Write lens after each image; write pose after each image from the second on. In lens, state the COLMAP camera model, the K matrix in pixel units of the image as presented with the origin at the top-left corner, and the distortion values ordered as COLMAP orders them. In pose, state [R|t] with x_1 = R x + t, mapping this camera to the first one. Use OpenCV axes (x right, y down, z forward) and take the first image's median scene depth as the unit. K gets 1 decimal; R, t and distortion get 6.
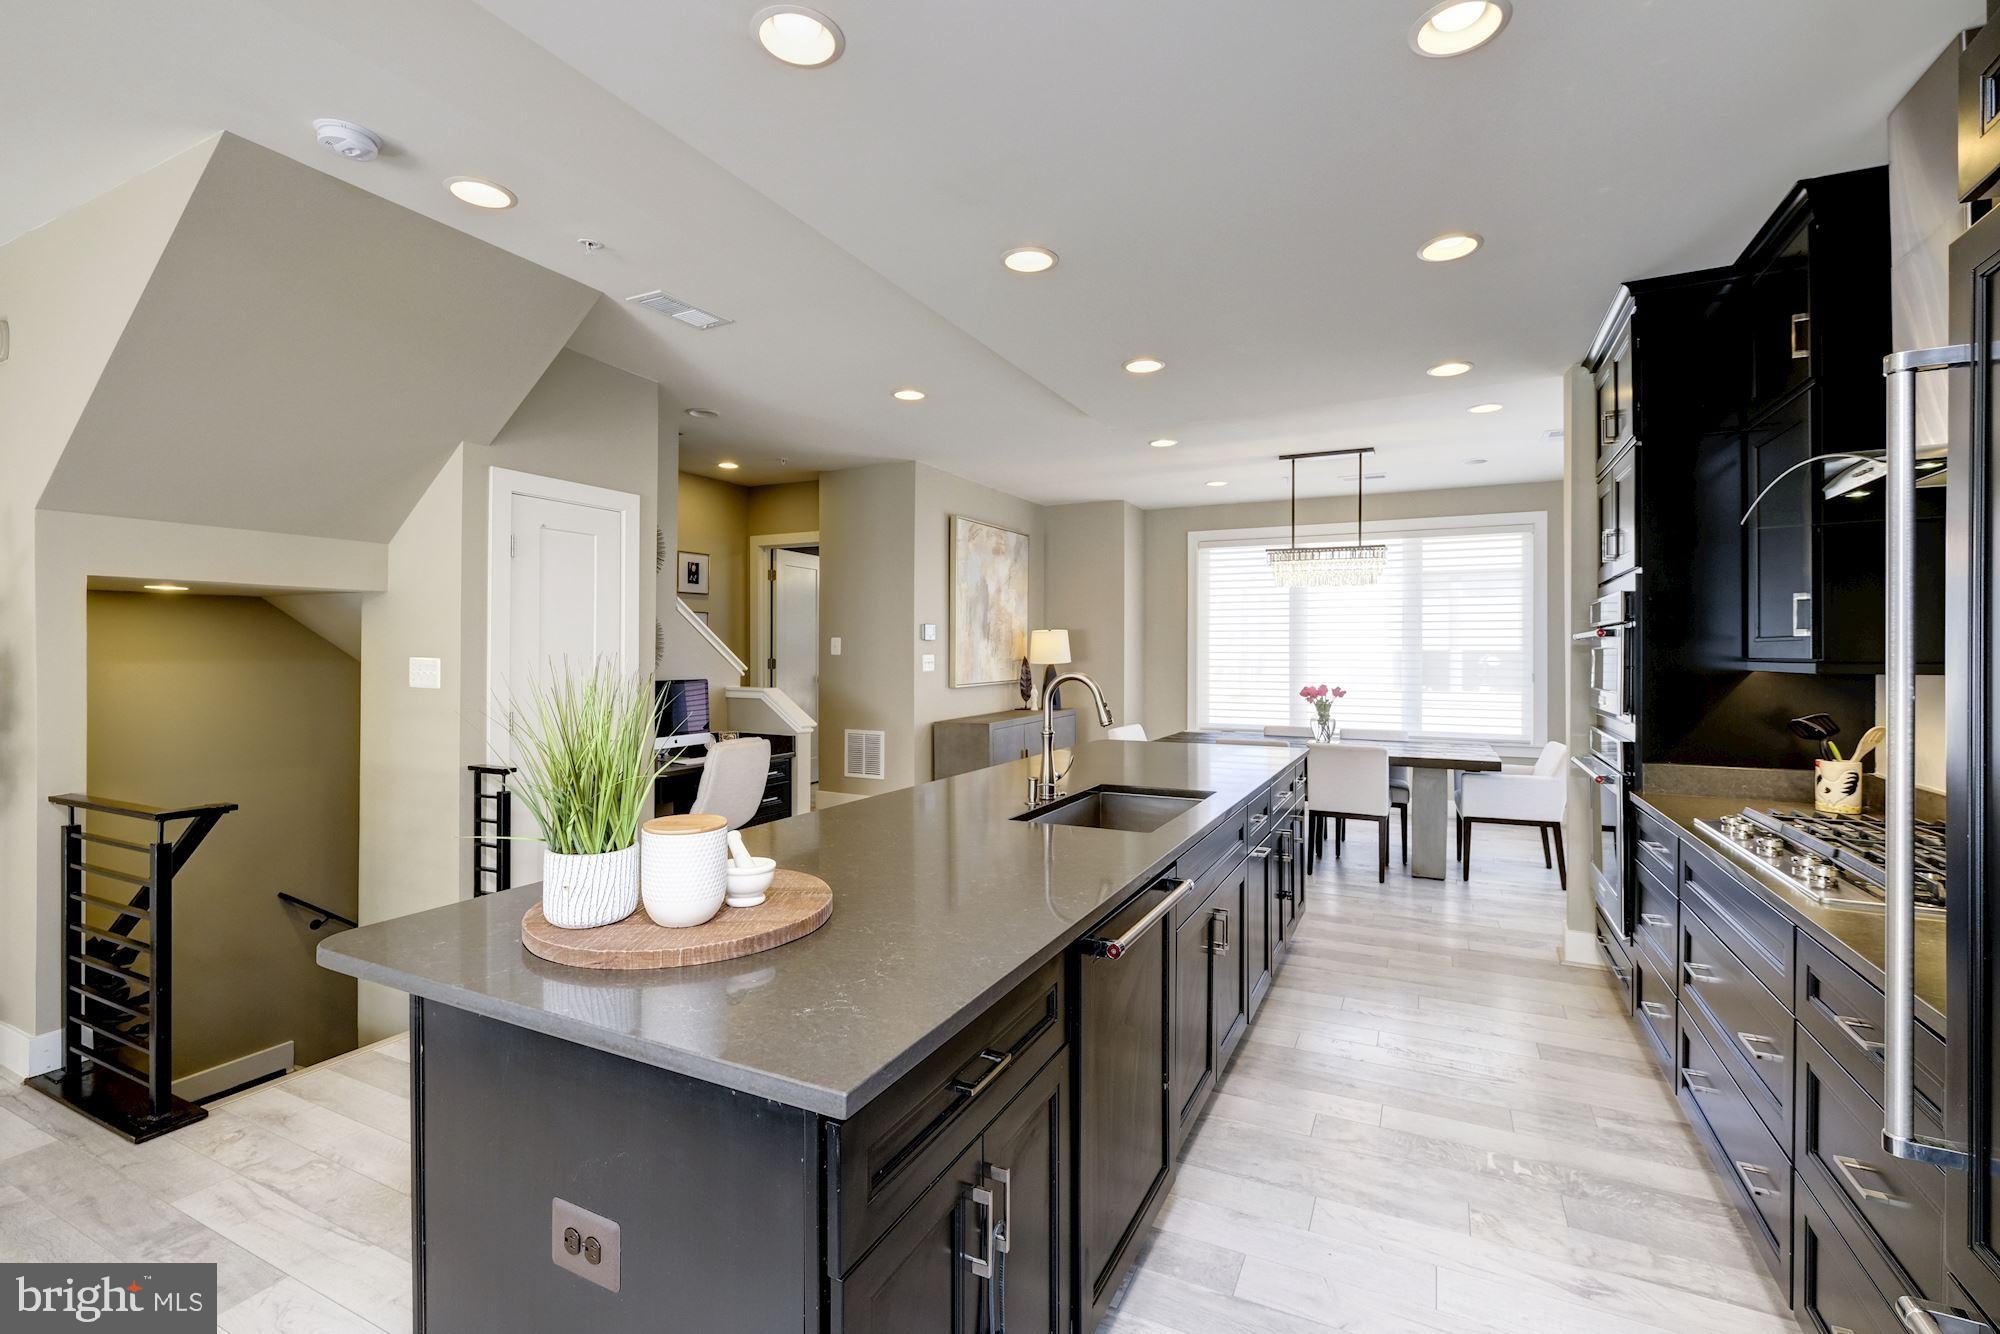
lens RADIAL K [[882.4, 0, 1002.6], [0, 882.4, 653.6], [0, 0, 1]] dist [-0.004718, -0.000288]
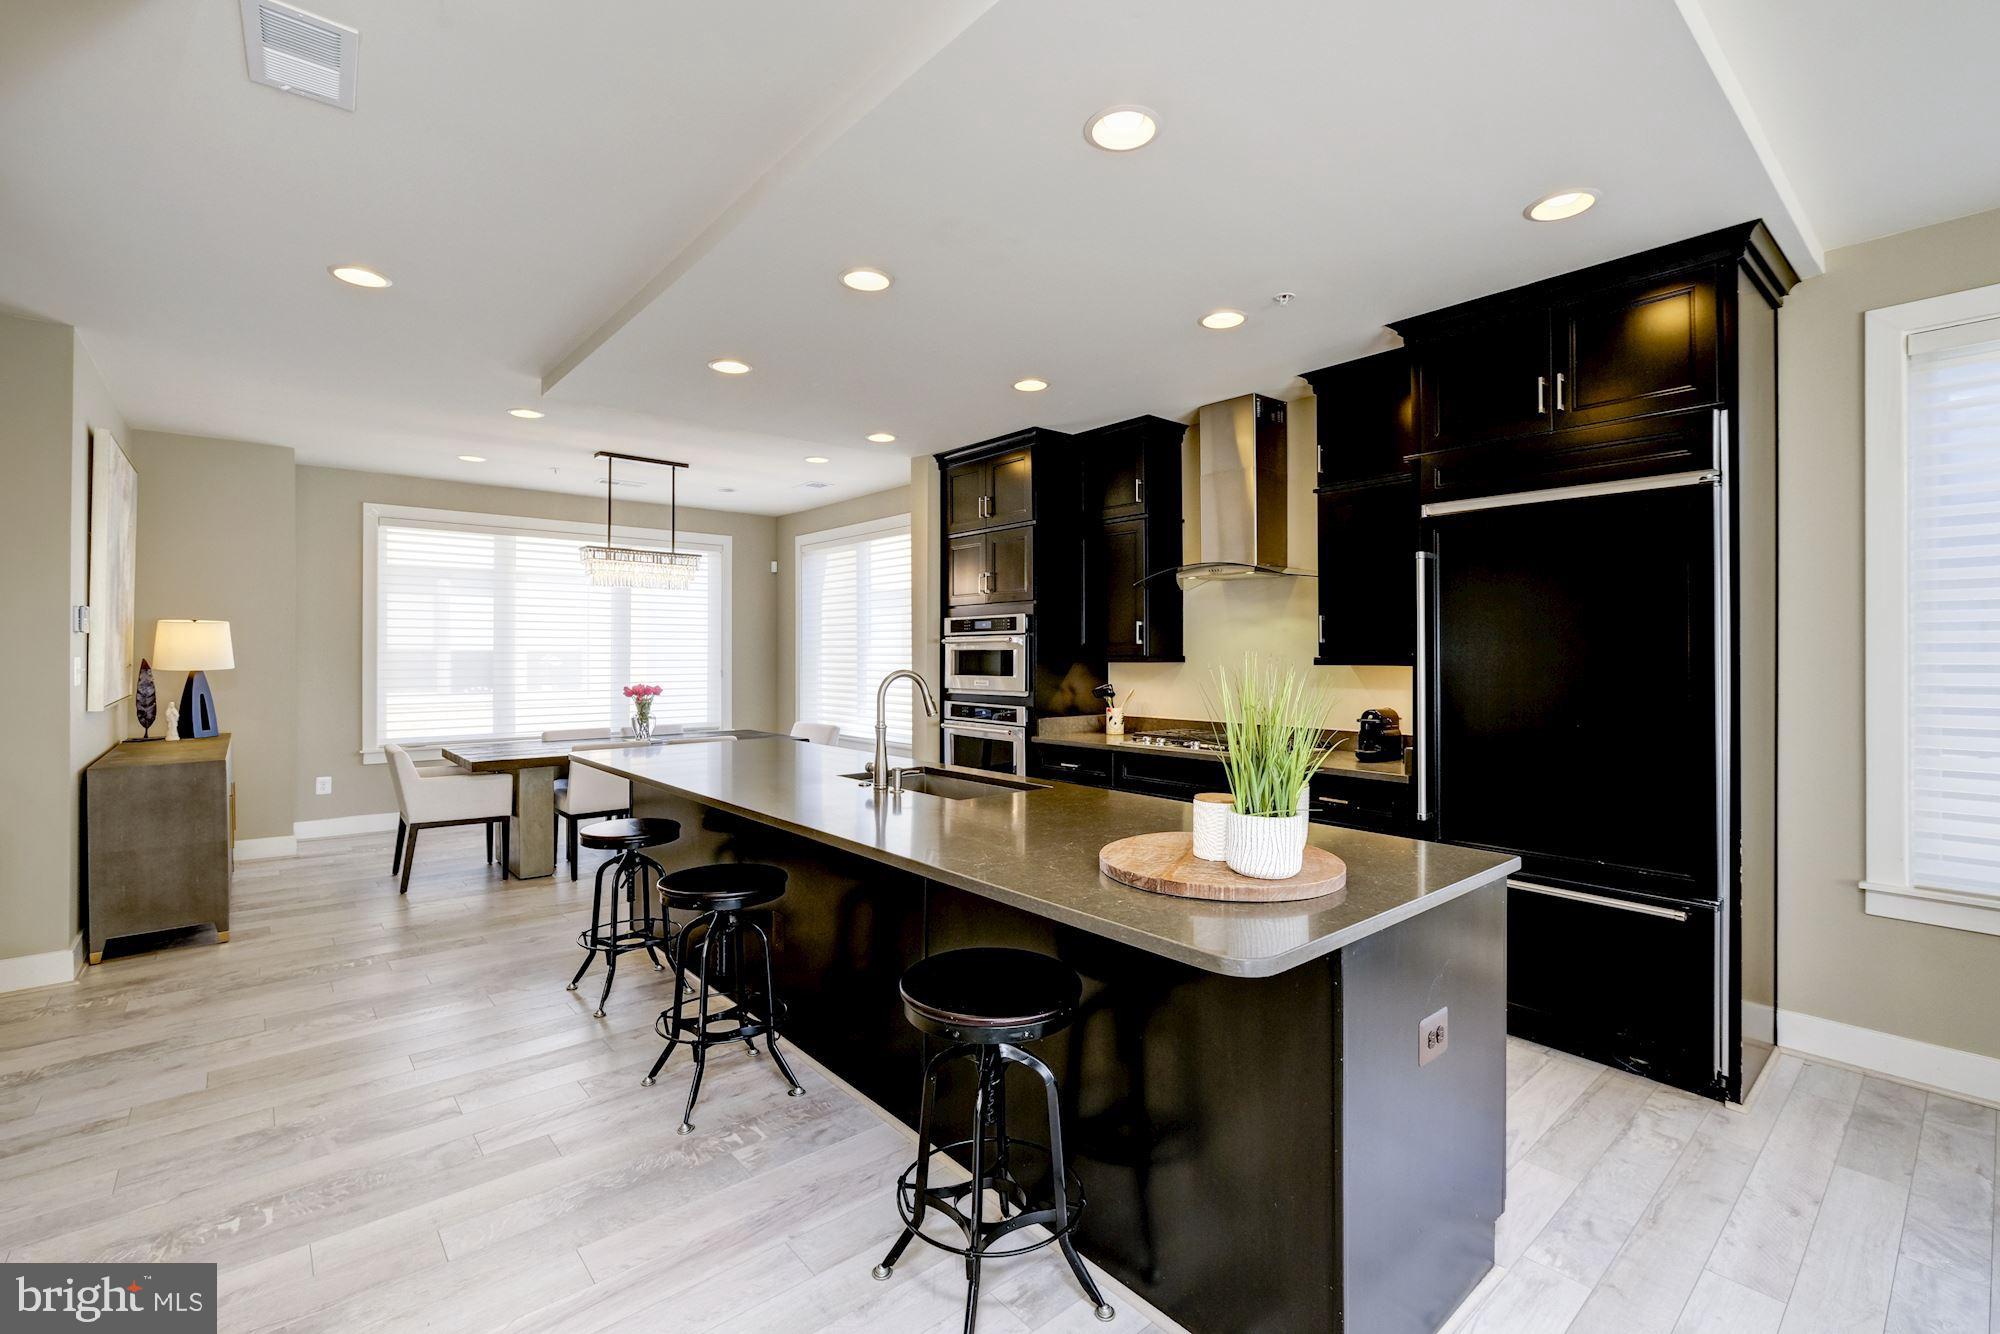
lens RADIAL K [[882.4, 0, 998.7], [0, 882.4, 661.3], [0, 0, 1]] dist [-0.004718, -0.000288]
pose [[0.396394, -0.009085, 0.918035, -0.355589], [0.000528, 0.999953, 0.009668, -0.001076], [-0.918080, -0.003348, 0.396381, 0.179684]]
